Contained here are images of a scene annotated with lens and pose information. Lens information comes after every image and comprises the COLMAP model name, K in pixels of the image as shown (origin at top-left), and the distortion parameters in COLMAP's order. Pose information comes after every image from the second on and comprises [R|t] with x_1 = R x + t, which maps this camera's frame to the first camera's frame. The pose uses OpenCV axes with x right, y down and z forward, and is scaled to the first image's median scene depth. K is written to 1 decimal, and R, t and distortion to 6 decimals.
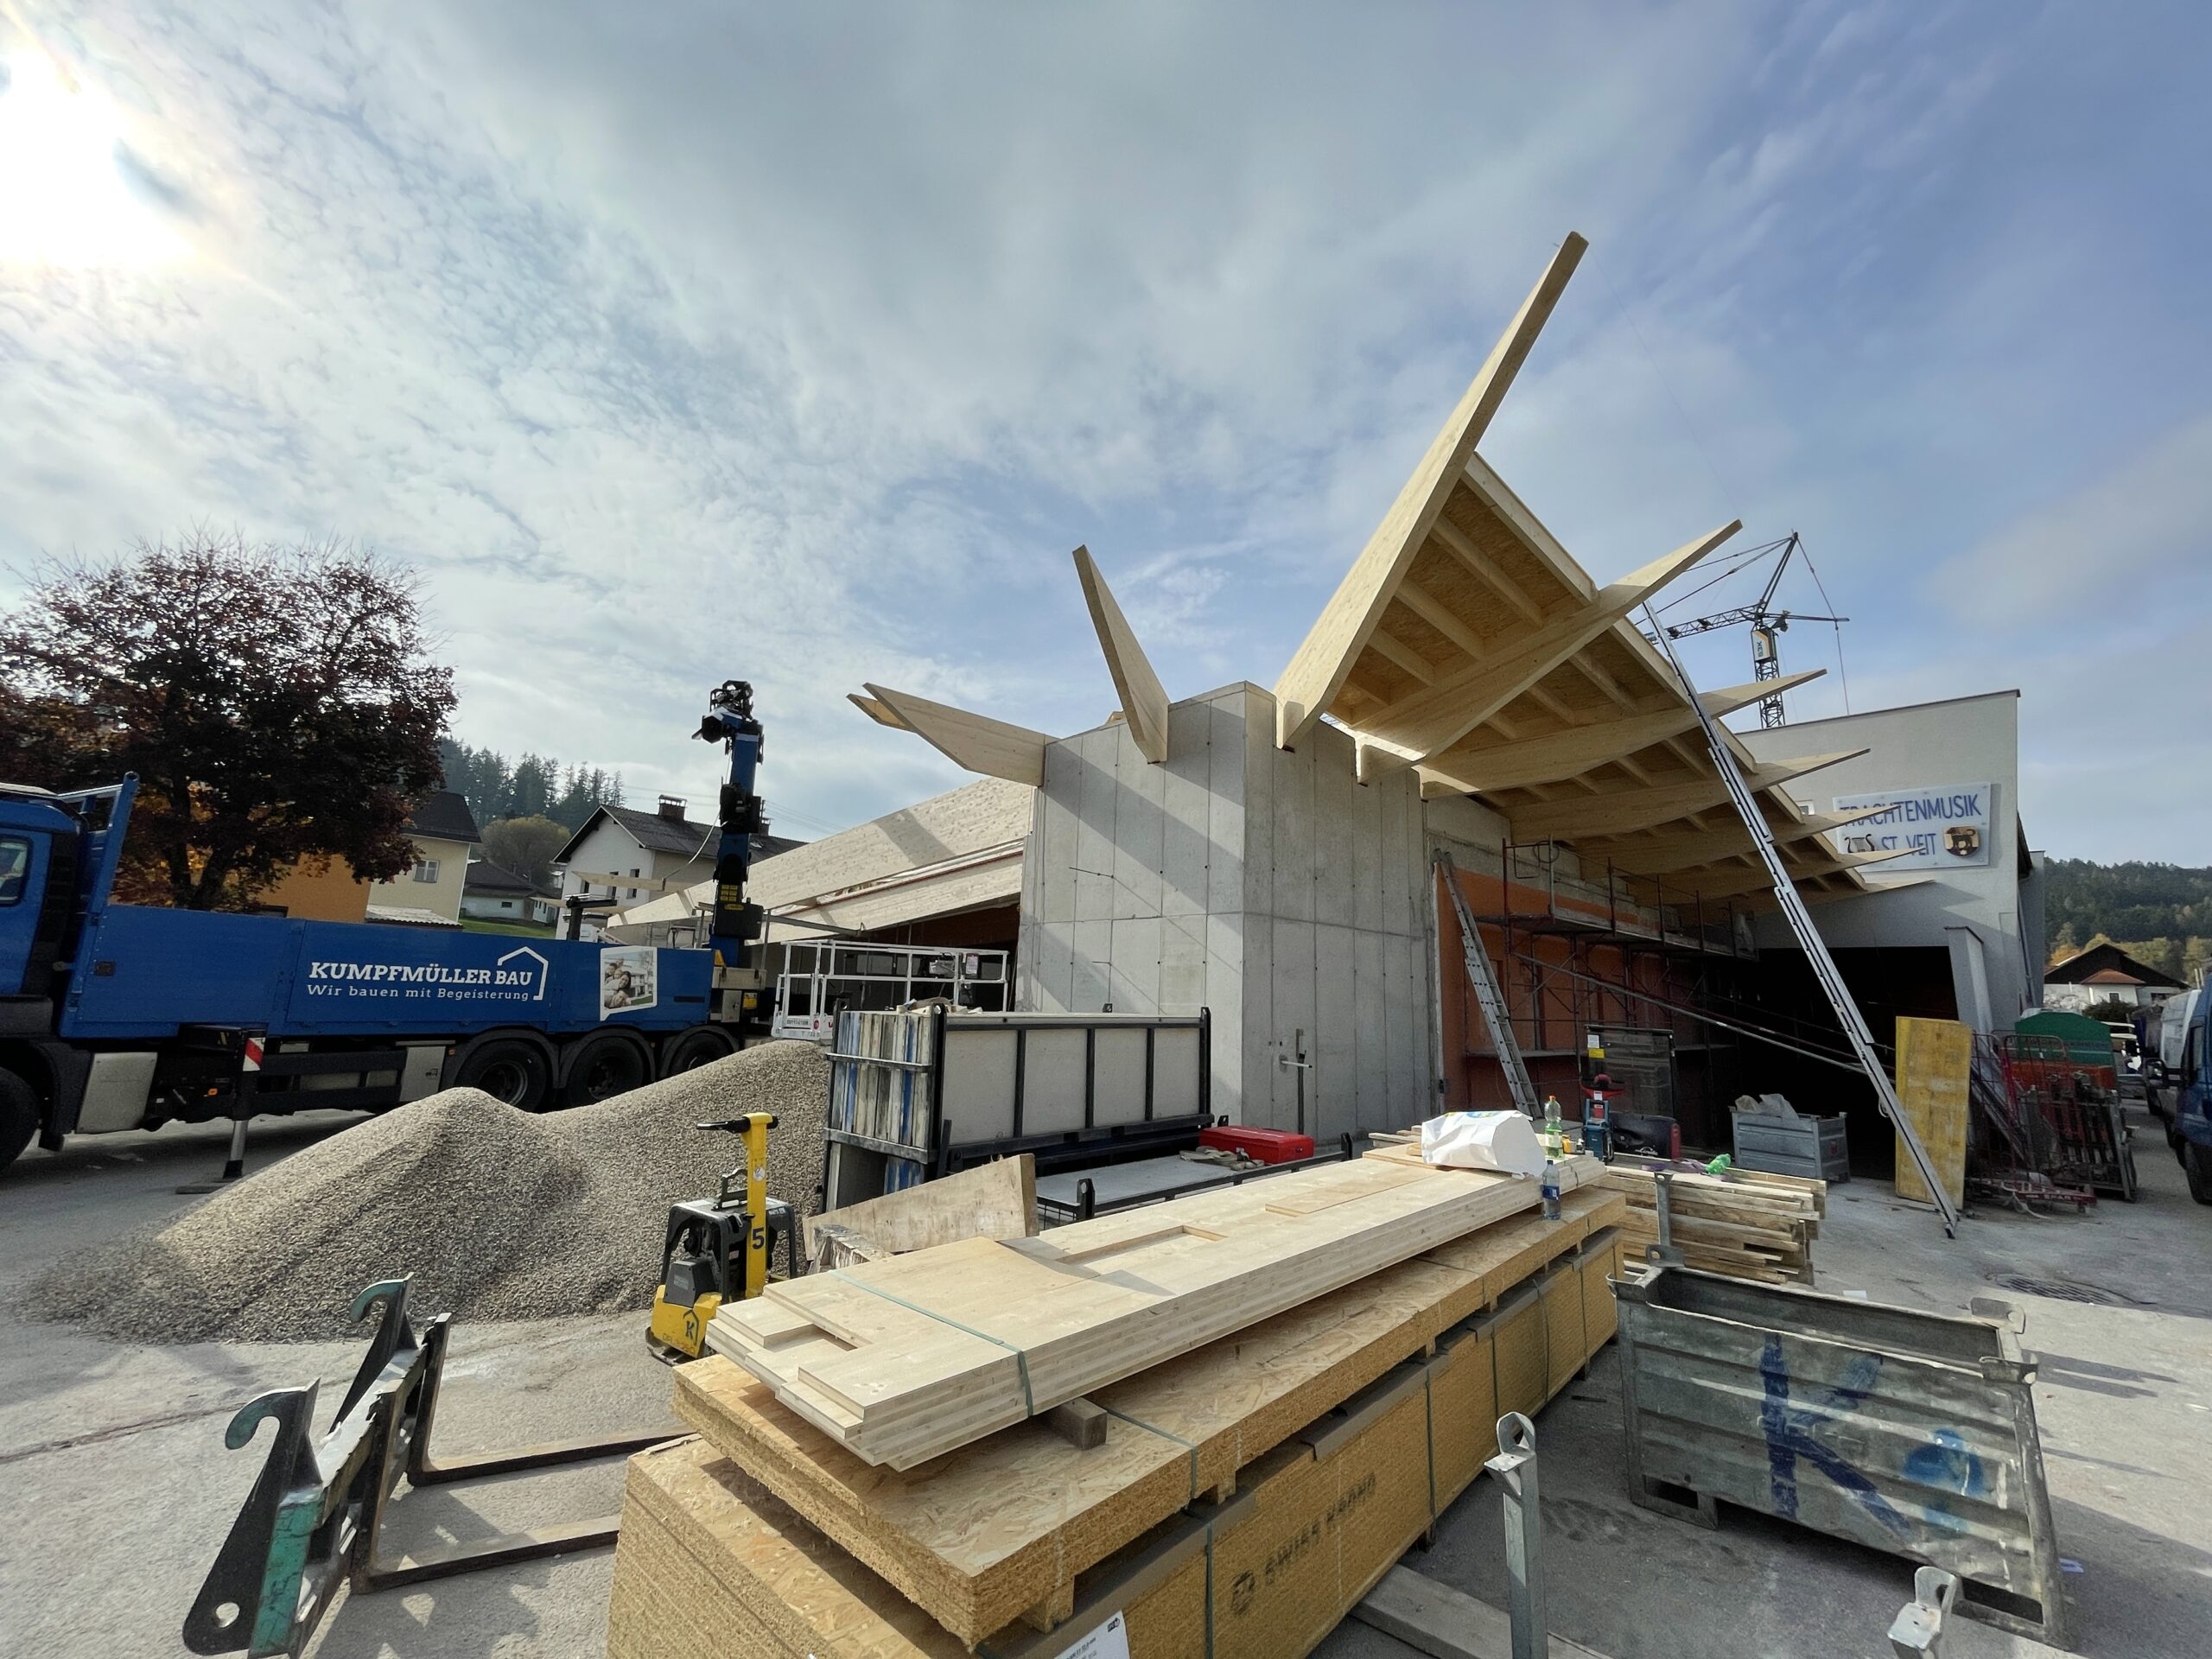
lens RADIAL K [[895.0, 0, 1107.3], [0, 895.0, 828.6], [0, 0, 1]] dist [0.001518, 0.000120]
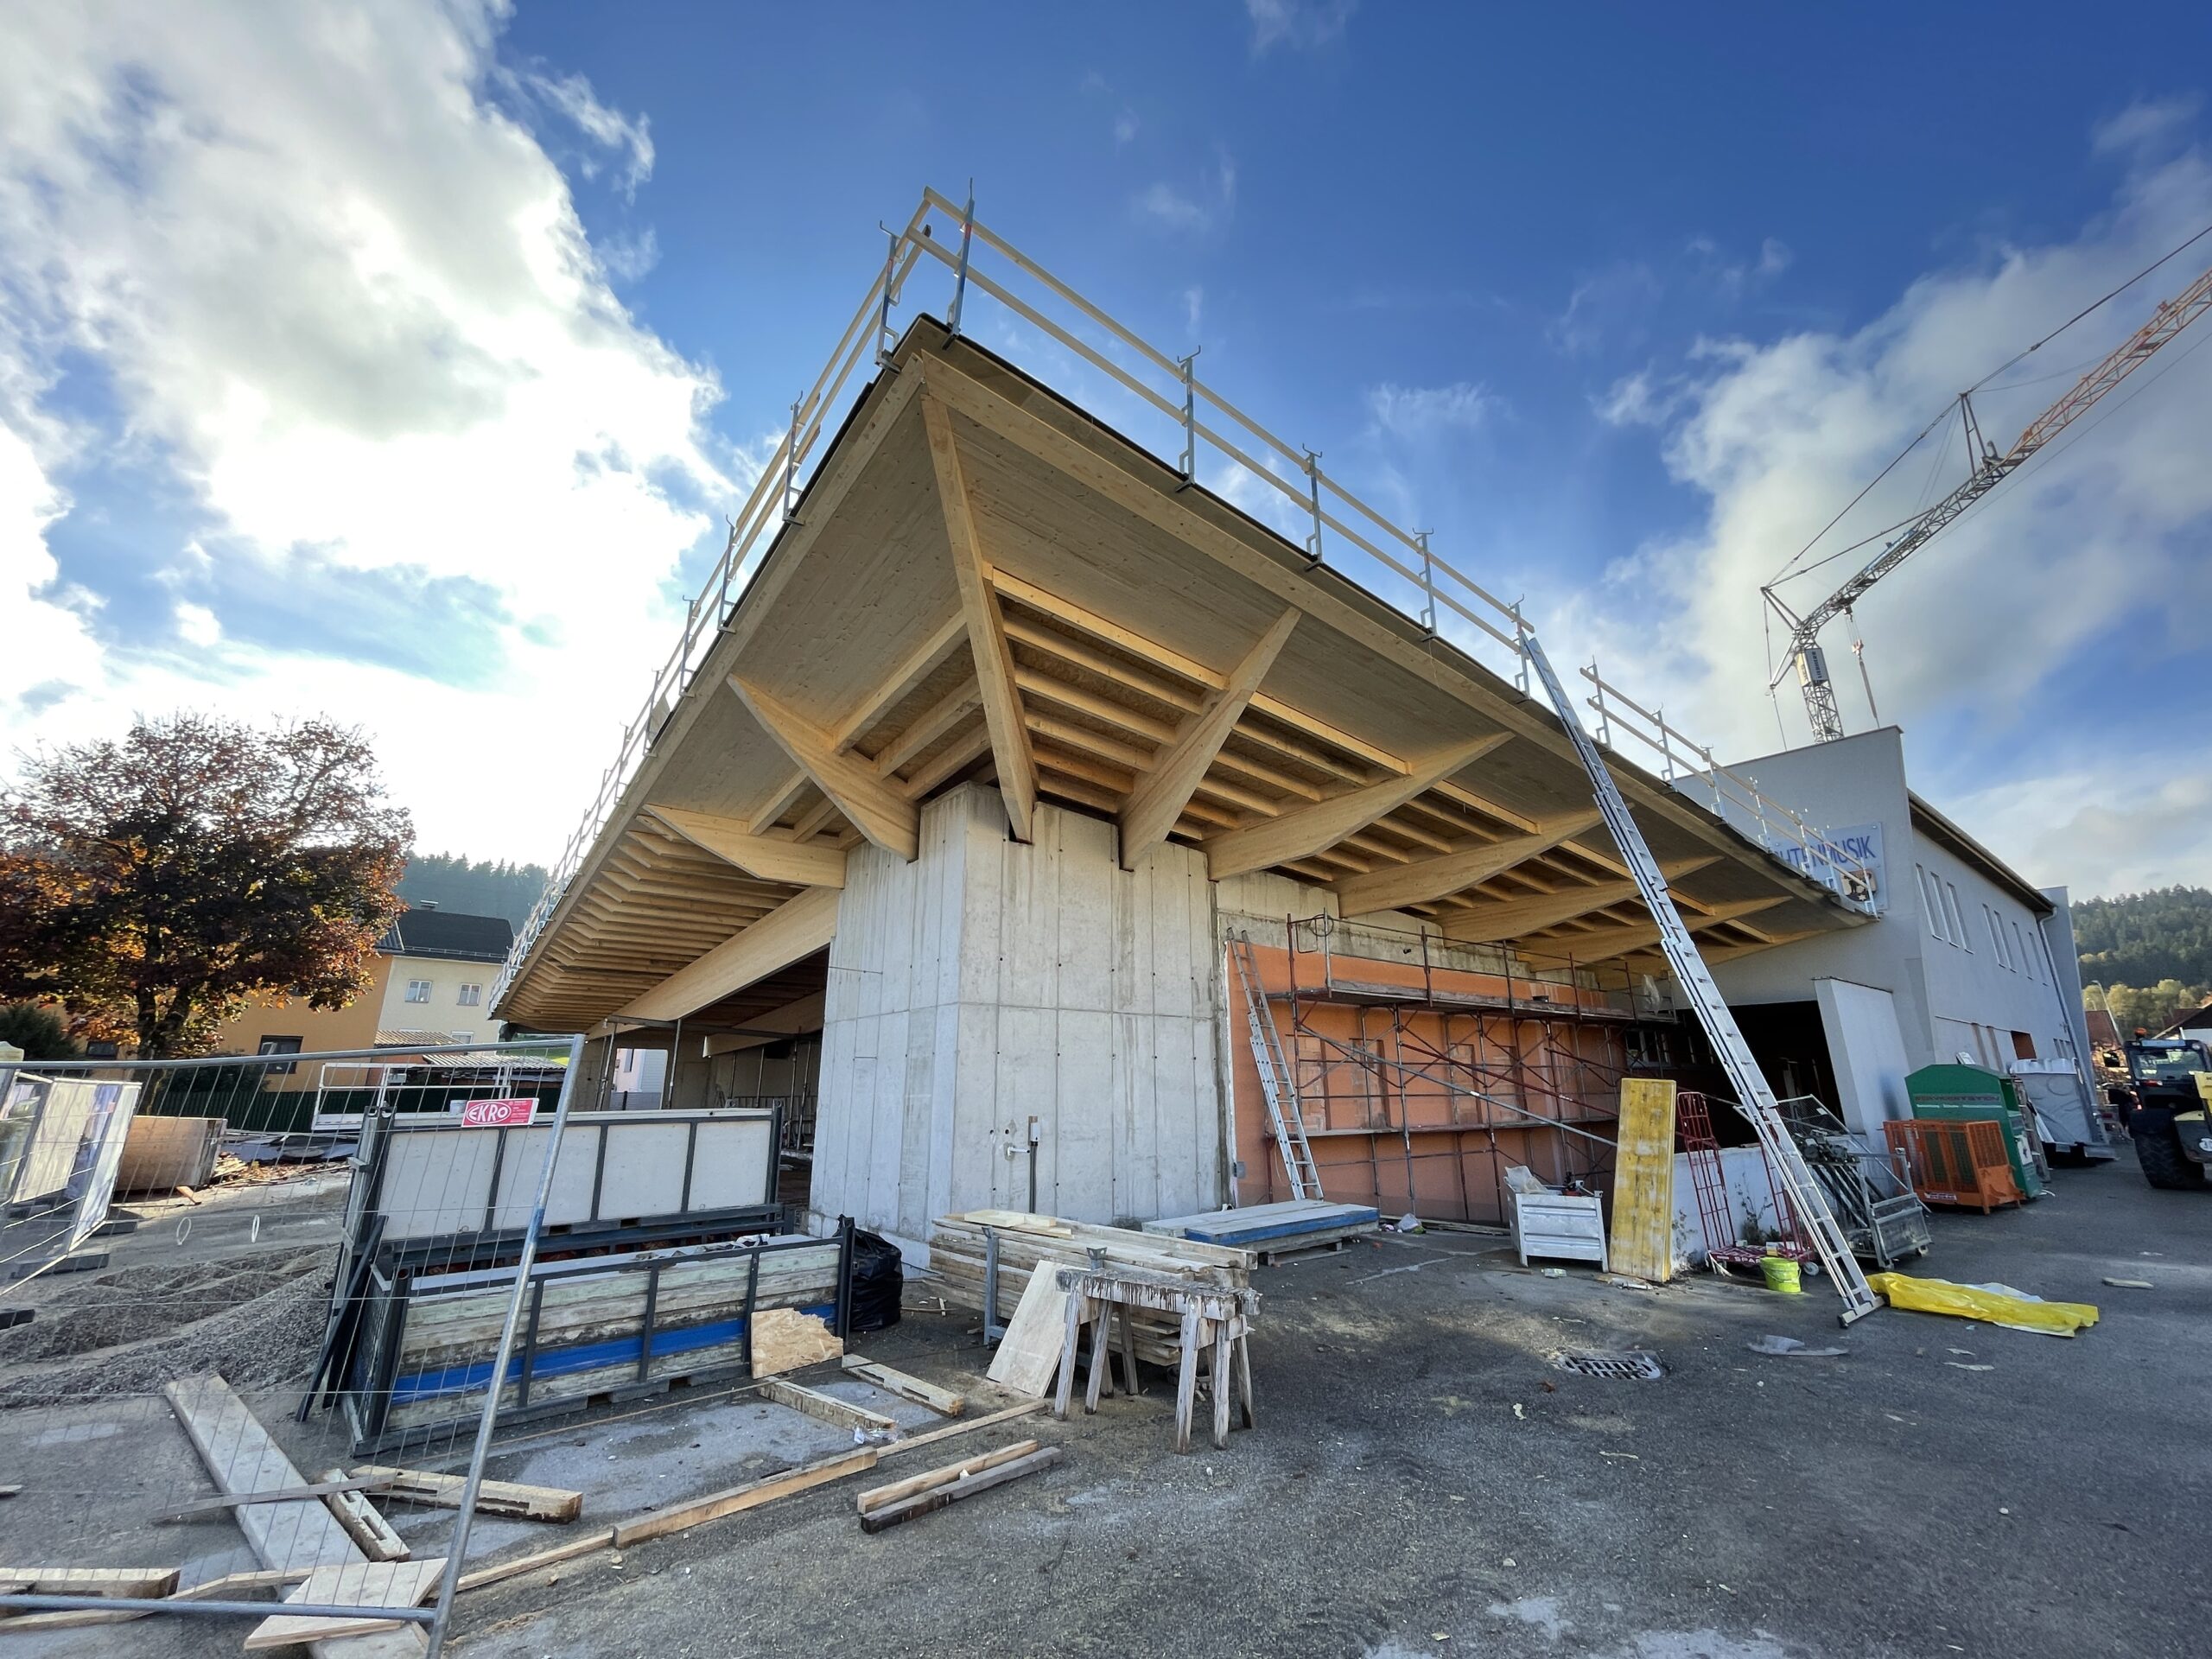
lens RADIAL K [[895.0, 0, 1112.9], [0, 895.0, 833.4], [0, 0, 1]] dist [0.001518, 0.000120]
pose [[0.995200, -0.062893, -0.074982, 0.248836], [0.055887, 0.994177, -0.092131, 0.002187], [0.080340, 0.087498, 0.992920, -0.021324]]
